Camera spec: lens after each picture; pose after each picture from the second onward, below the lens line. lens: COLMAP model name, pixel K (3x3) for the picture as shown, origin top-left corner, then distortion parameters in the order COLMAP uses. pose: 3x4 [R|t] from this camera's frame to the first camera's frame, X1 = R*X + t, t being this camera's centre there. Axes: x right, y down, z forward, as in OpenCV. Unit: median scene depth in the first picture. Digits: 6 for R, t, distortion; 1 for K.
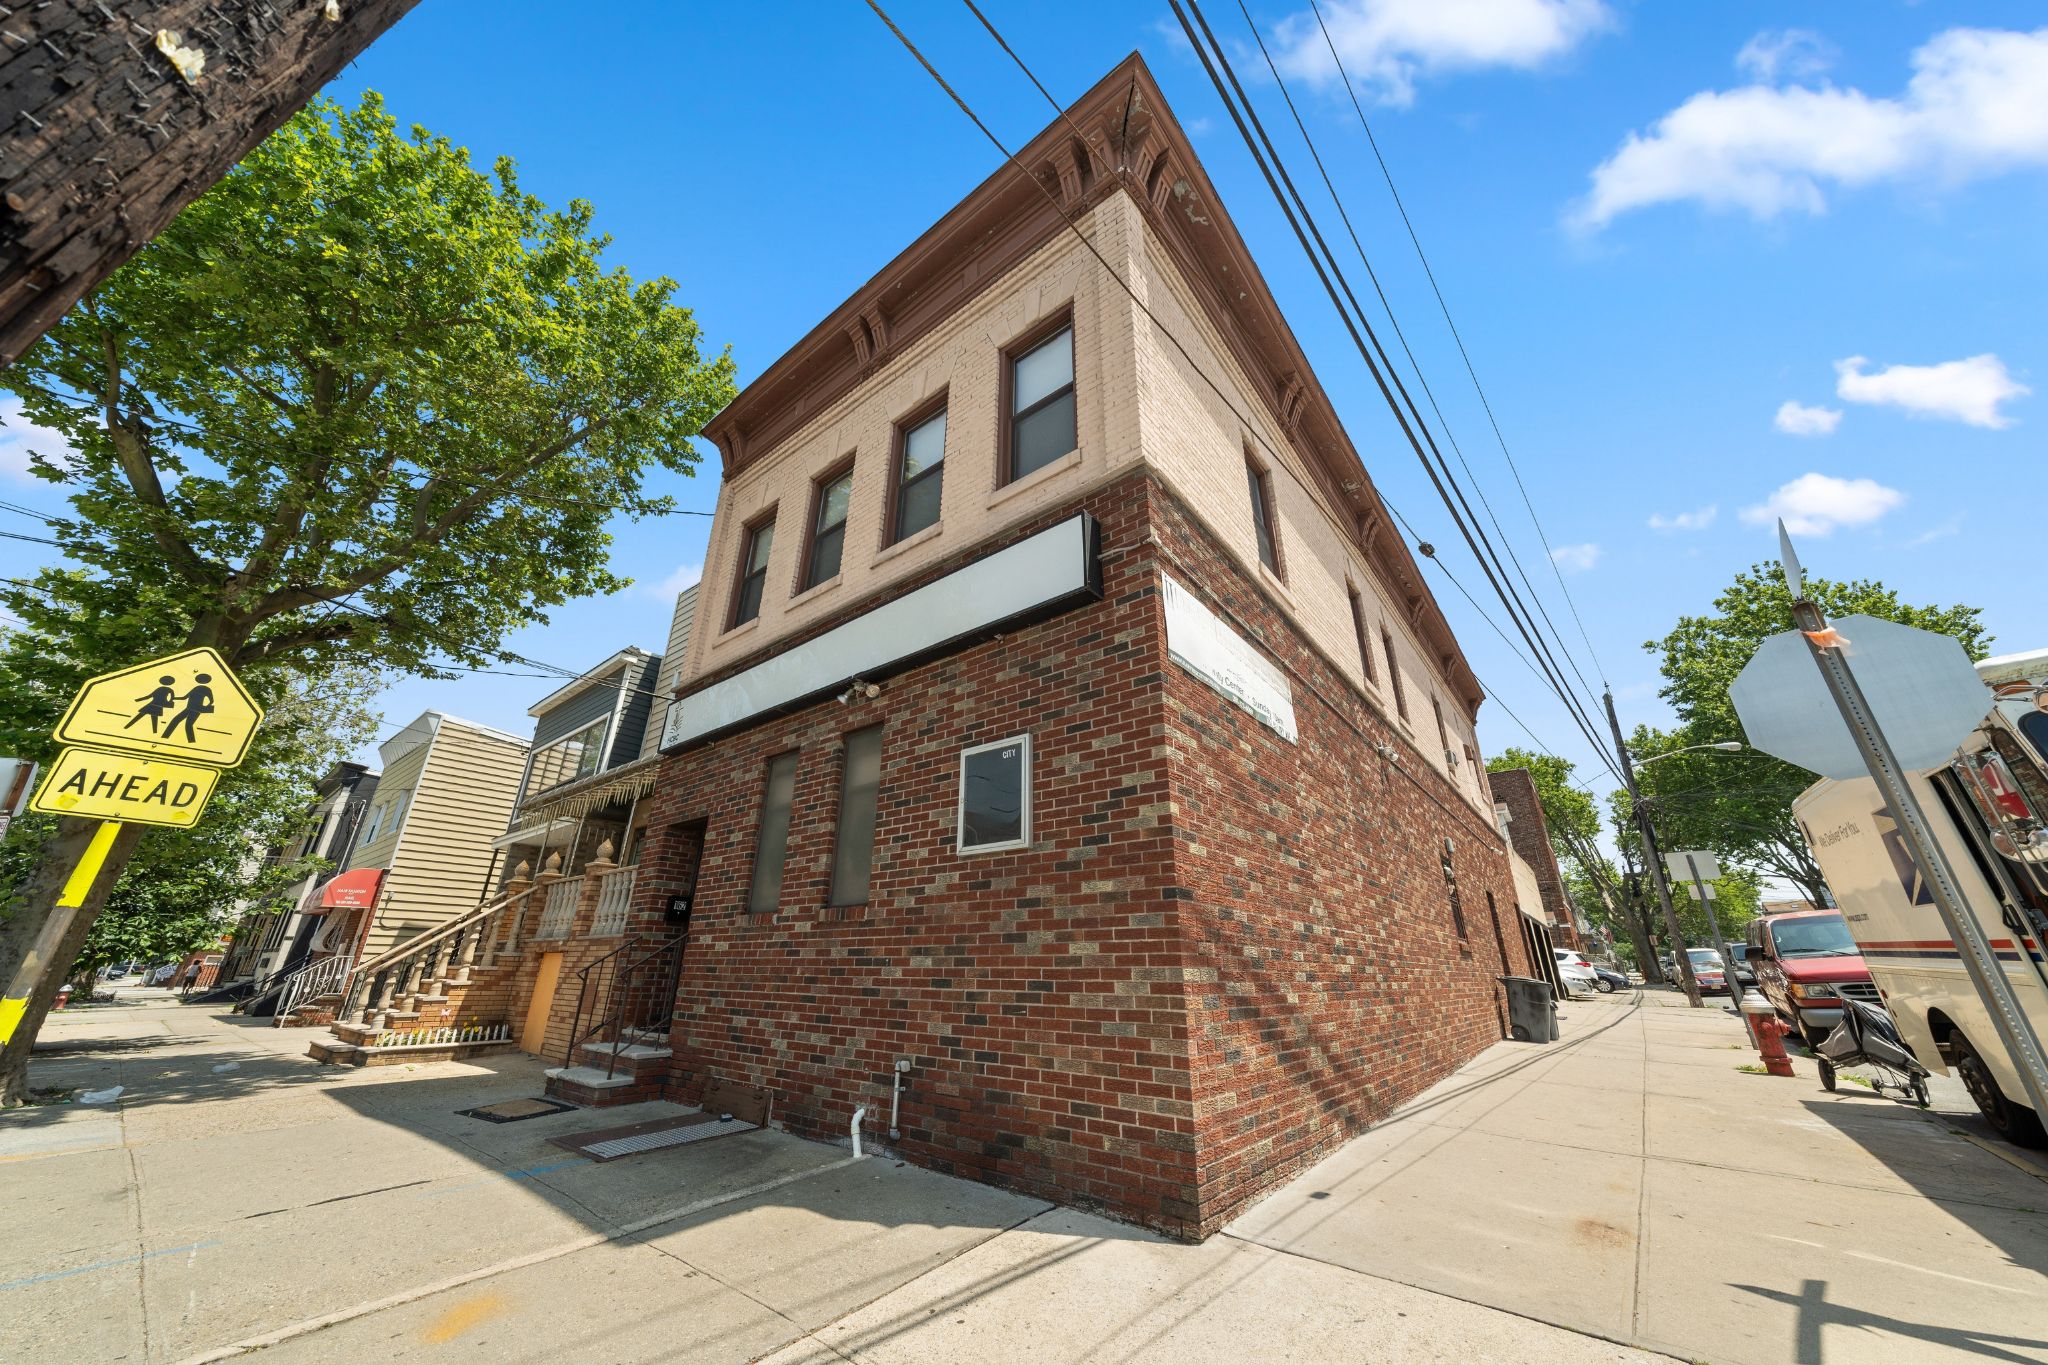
lens RADIAL K [[694.7, 0, 1024.0], [0, 694.7, 682.5], [0, 0, 1]] dist [-0.001566, -0.000131]
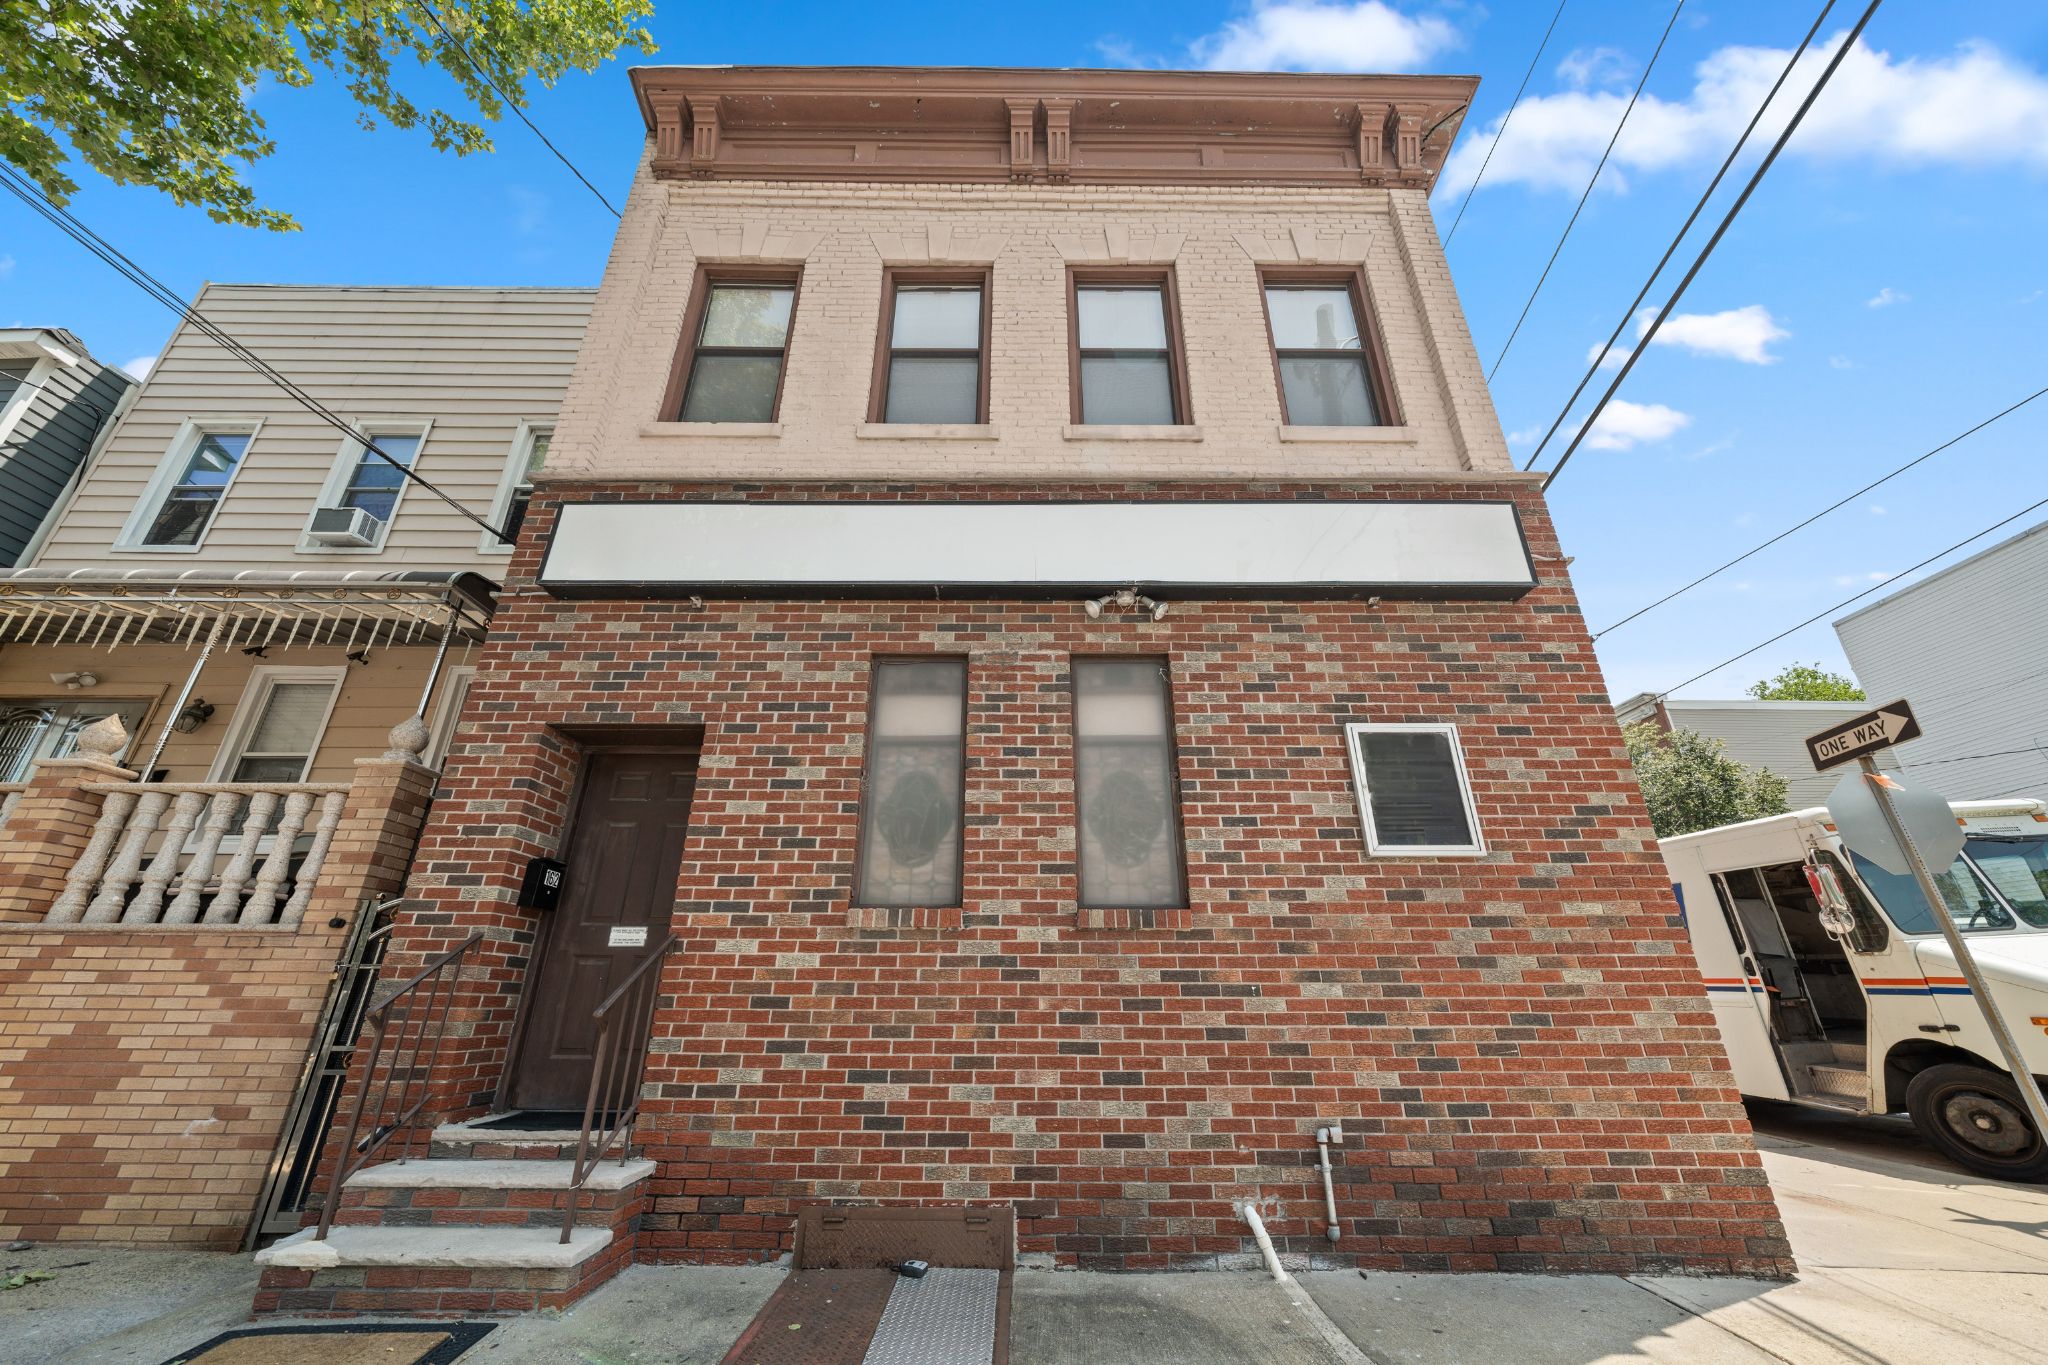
lens RADIAL K [[743.4, 0, 1024.0], [0, 743.4, 682.5], [0, 0, 1]] dist [-0.002544, -0.000317]
pose [[0.773386, 0.244744, 0.584786, -0.891888], [-0.240532, 0.966779, -0.086509, 0.216351], [-0.586531, -0.073755, 0.806562, 0.538833]]
